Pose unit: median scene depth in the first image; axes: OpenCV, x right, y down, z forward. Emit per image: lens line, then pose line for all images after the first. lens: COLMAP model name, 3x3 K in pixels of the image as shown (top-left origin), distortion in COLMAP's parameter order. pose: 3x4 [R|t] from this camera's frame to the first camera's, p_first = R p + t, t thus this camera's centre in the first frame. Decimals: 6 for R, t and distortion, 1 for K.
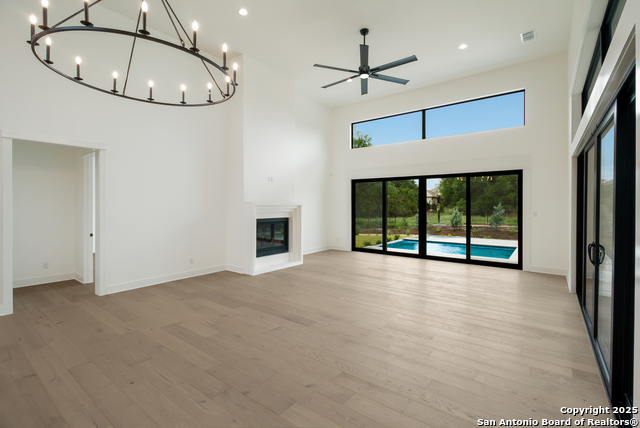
lens RADIAL K [[292.1, 0, 327.6], [0, 292.1, 207.7], [0, 0, 1]] dist [0.009699, -0.005619]
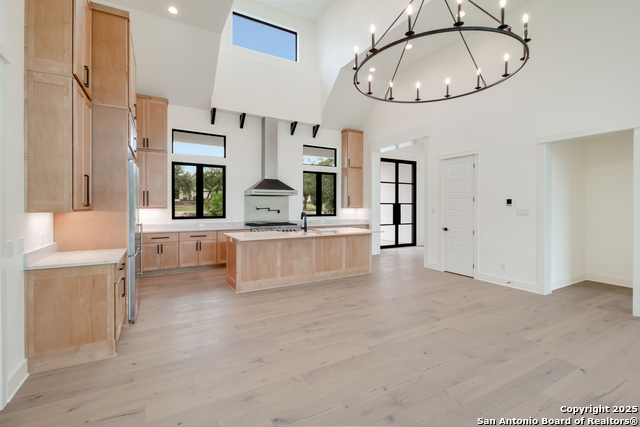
lens RADIAL K [[292.1, 0, 325.8], [0, 292.1, 208.7], [0, 0, 1]] dist [0.009699, -0.005619]
pose [[-0.391543, 0.006284, -0.920138, 0.172506], [-0.008728, 0.999906, 0.010543, 0.009685], [0.920118, 0.012159, -0.391452, 0.357401]]
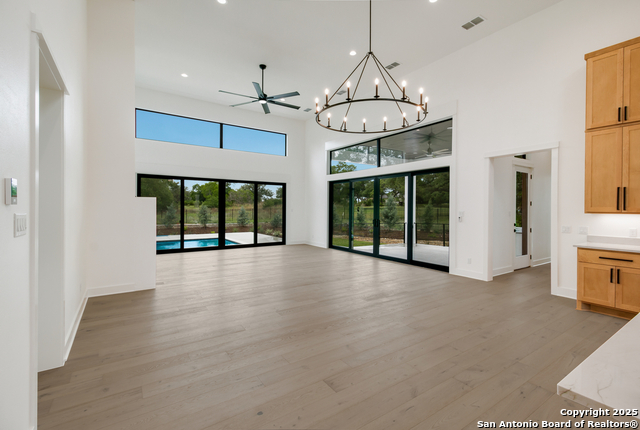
lens RADIAL K [[291.4, 0, 327.6], [0, 291.4, 208.1], [0, 0, 1]] dist [0.005098, -0.000017]
pose [[0.317955, 0.001194, 0.948105, -0.725163], [0.000564, 0.999999, -0.001449, 0.010632], [-0.948106, 0.000996, 0.317954, 0.242674]]
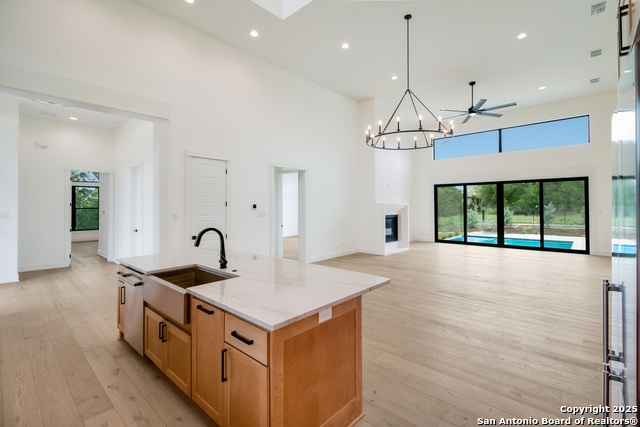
lens RADIAL K [[292.1, 0, 327.8], [0, 292.1, 203.6], [0, 0, 1]] dist [0.009699, -0.005619]
pose [[0.996288, -0.006223, -0.085858, -0.337683], [0.004850, 0.999857, -0.016190, 0.003618], [0.085946, 0.015713, 0.996176, -0.352094]]
